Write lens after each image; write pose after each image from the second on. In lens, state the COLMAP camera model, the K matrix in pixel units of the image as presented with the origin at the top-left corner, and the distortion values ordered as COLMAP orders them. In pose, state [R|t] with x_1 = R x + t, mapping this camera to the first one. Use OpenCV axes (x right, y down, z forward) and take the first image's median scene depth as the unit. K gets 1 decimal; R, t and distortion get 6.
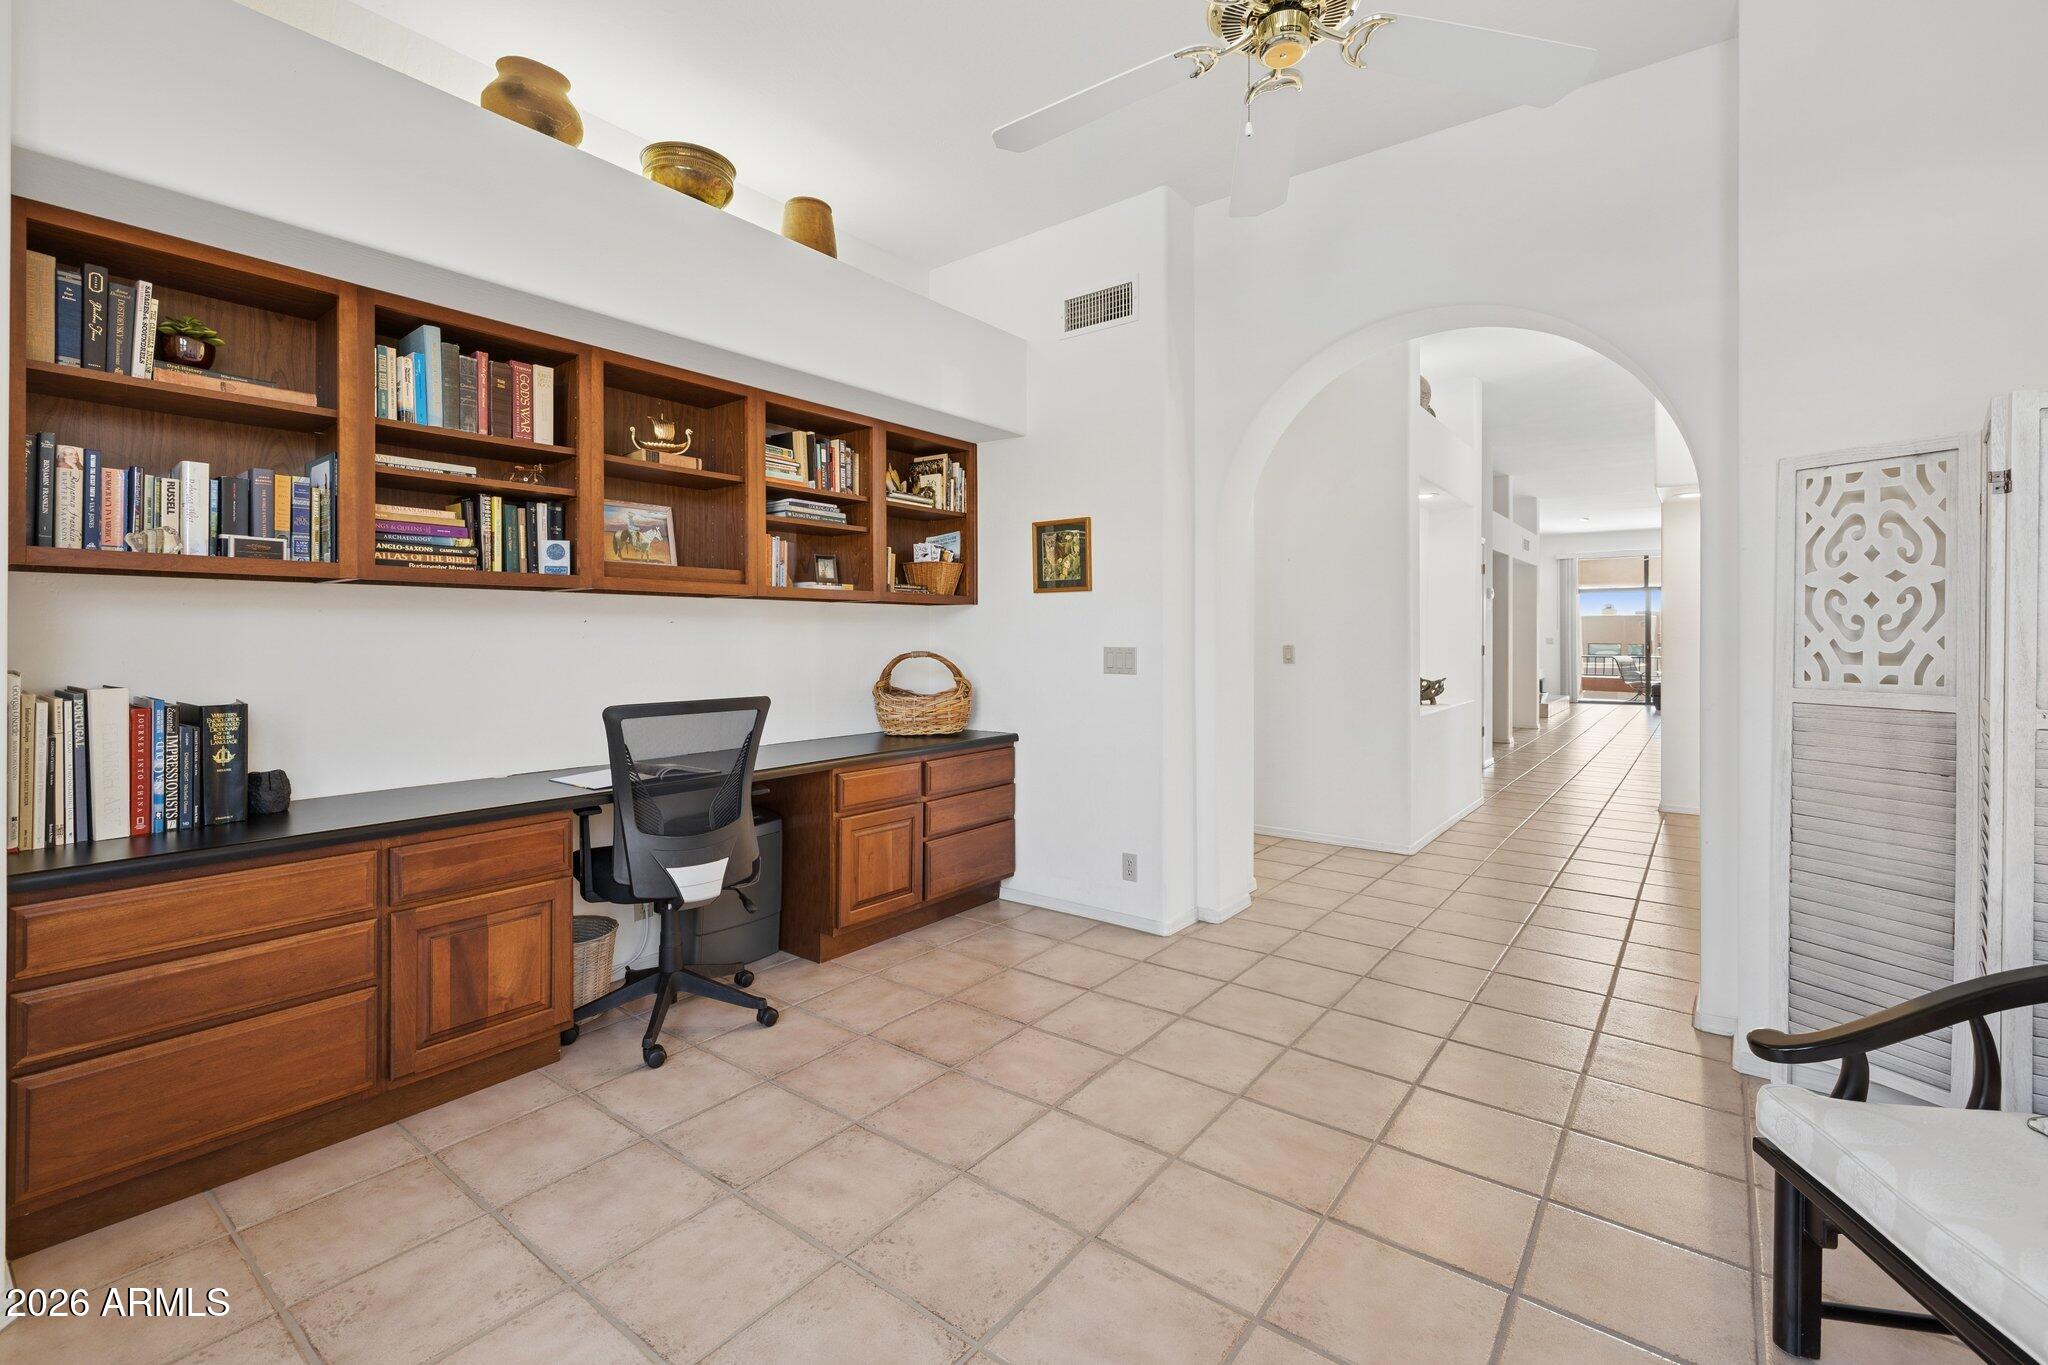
lens RADIAL K [[879.6, 0, 1028.7], [0, 879.6, 641.4], [0, 0, 1]] dist [0.017327, 0.000369]
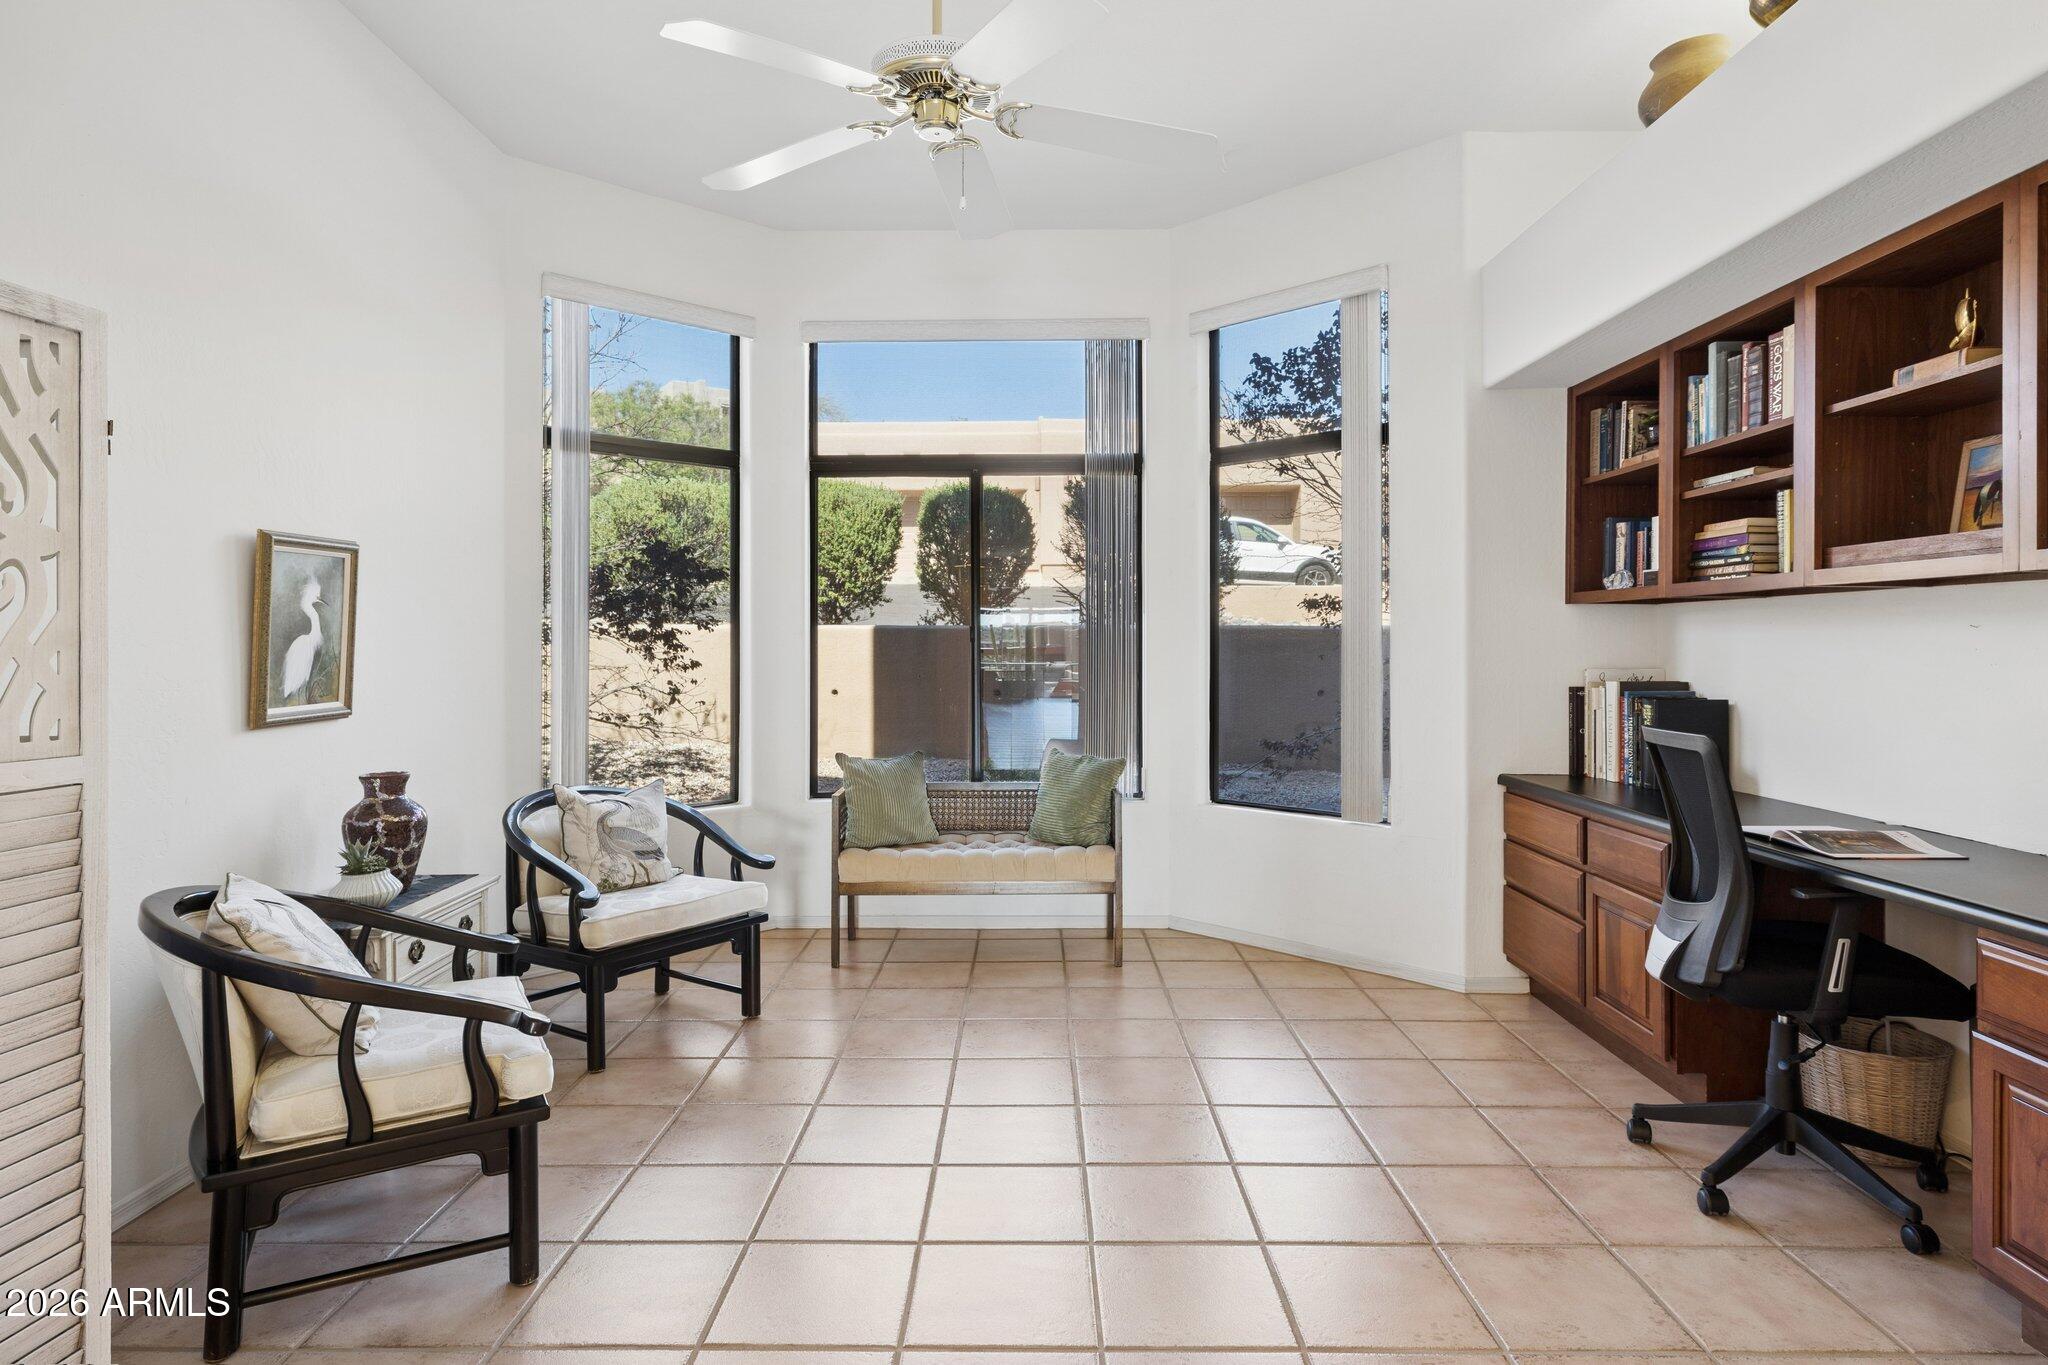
lens RADIAL K [[1185.4, 0, 1024.0], [0, 1185.4, 682.5], [0, 0, 1]] dist [0.000503, 0.000116]
pose [[-0.794708, 0.018890, -0.606698, 0.774074], [-0.004593, 0.999300, 0.037131, -0.012156], [0.606975, 0.032295, -0.794065, 1.581989]]
